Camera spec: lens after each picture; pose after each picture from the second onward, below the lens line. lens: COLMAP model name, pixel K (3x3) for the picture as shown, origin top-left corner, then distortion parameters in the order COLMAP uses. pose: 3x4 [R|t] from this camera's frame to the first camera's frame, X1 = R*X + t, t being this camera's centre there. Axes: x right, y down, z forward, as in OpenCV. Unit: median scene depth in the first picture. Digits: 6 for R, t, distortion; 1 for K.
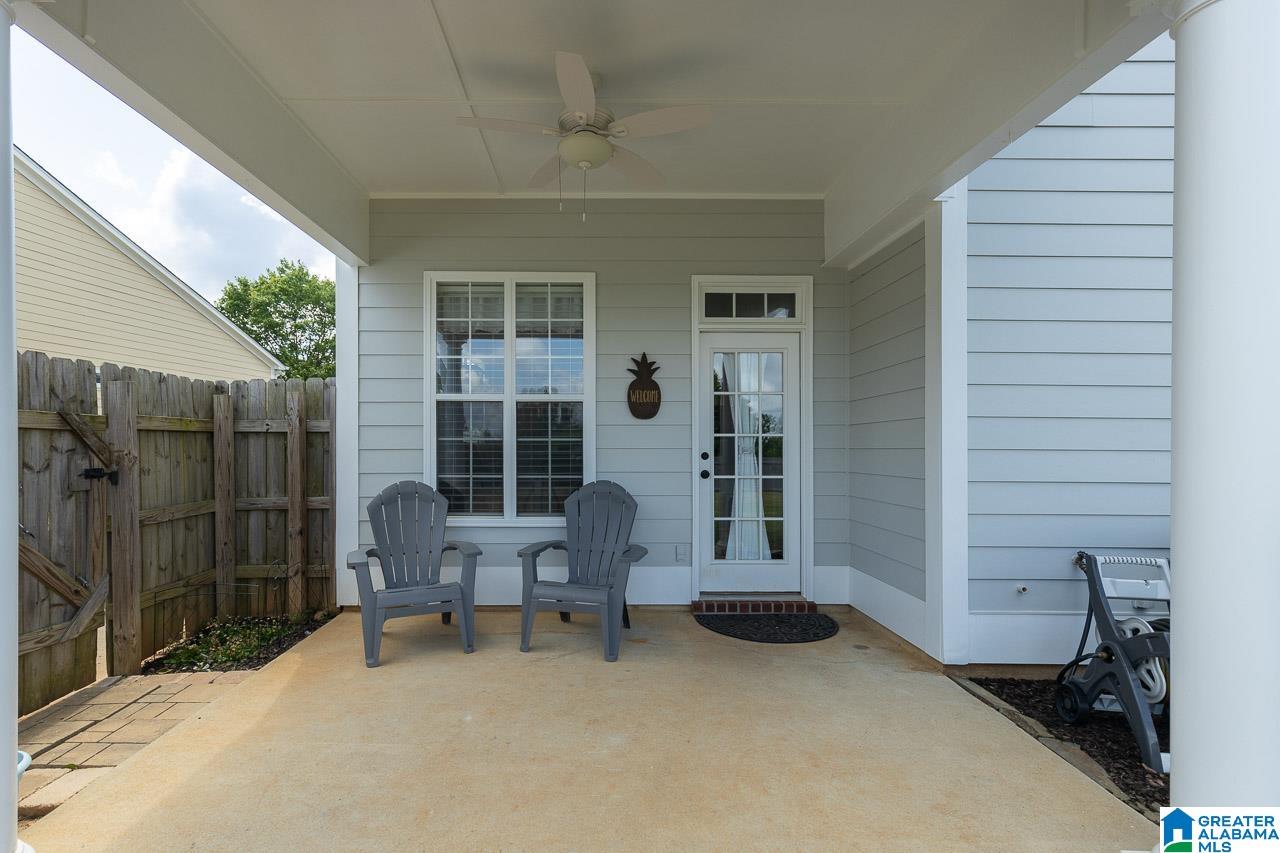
lens RADIAL K [[593.1, 0, 647.4], [0, 593.1, 440.3], [0, 0, 1]] dist [0.009881, -0.000972]
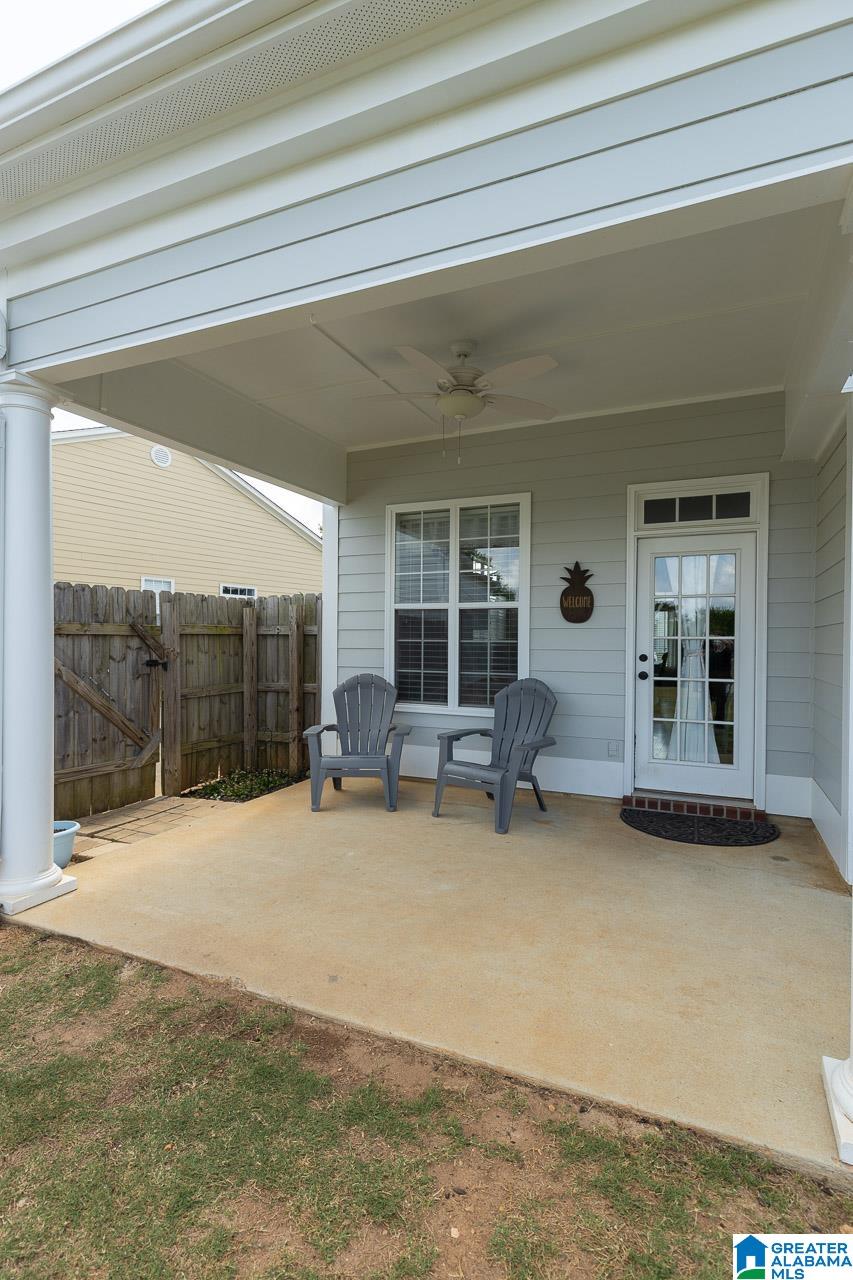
lens RADIAL K [[593.1, 0, 503.2], [0, 593.1, 639.6], [0, 0, 1]] dist [0.009881, -0.000972]
pose [[0.932792, 0.009480, -0.360289, 0.318919], [-0.006821, 0.999939, 0.008650, -0.016878], [0.360350, -0.005611, 0.932800, -0.074568]]
